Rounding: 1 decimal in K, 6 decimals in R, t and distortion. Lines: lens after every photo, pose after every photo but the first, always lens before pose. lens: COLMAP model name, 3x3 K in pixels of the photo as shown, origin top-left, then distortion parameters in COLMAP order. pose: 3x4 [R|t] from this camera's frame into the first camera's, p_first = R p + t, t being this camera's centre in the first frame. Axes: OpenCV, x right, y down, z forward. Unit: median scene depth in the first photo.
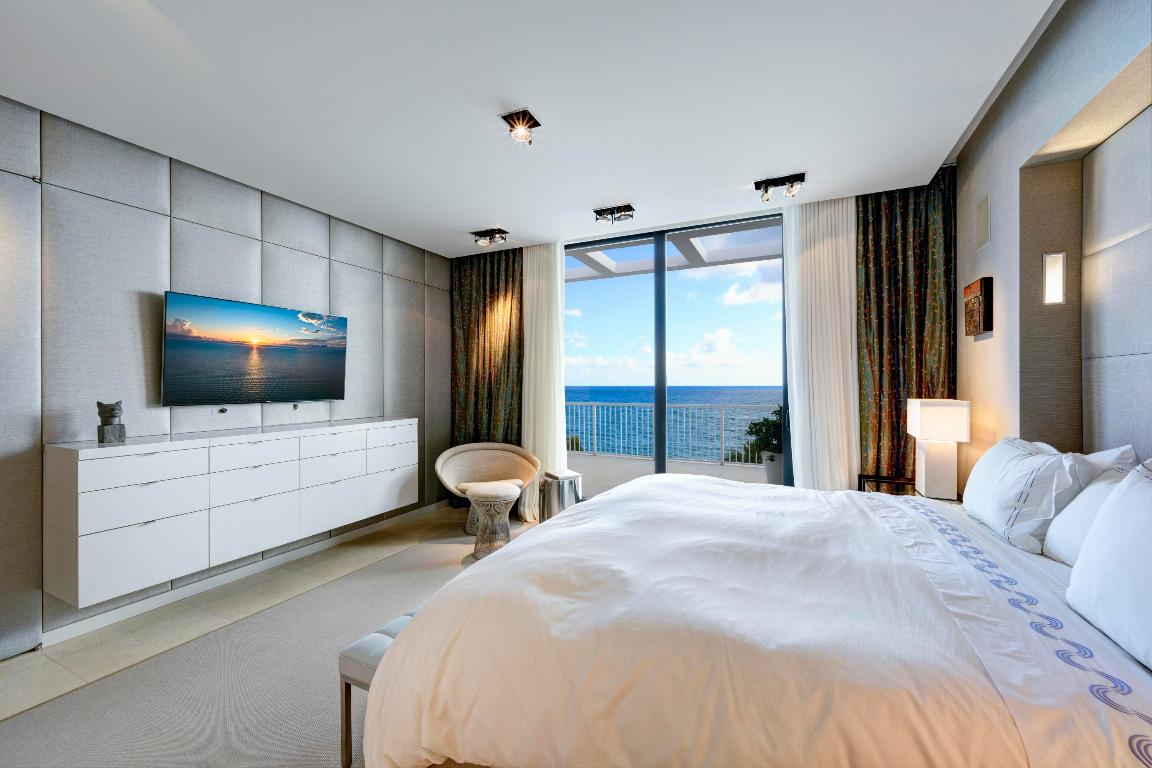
lens RADIAL K [[448.5, 0, 576.0], [0, 448.5, 384.0], [0, 0, 1]] dist [0.000791, 0.000073]
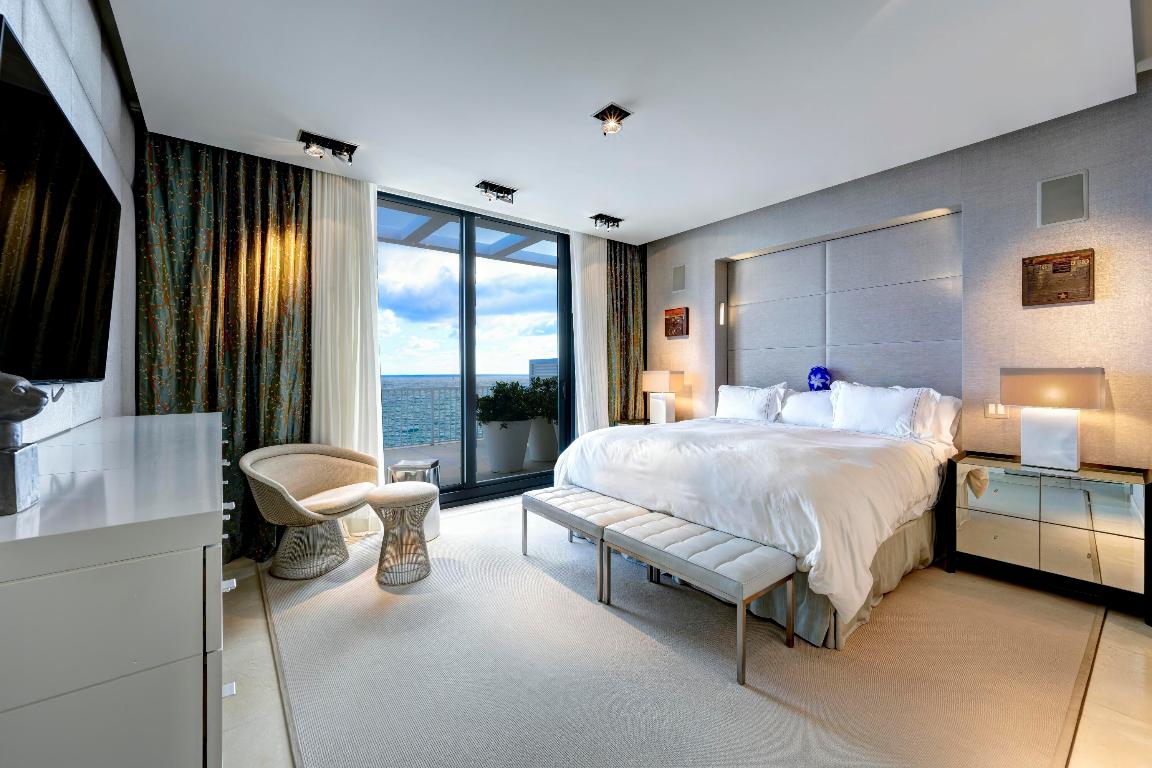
lens RADIAL K [[459.4, 0, 572.1], [0, 459.4, 373.1], [0, 0, 1]] dist [-0.000371, -0.000217]
pose [[0.441615, -0.007809, 0.897170, -0.821839], [0.003457, 0.999970, 0.007002, 0.025867], [-0.897198, 0.000009, 0.441629, 0.411364]]
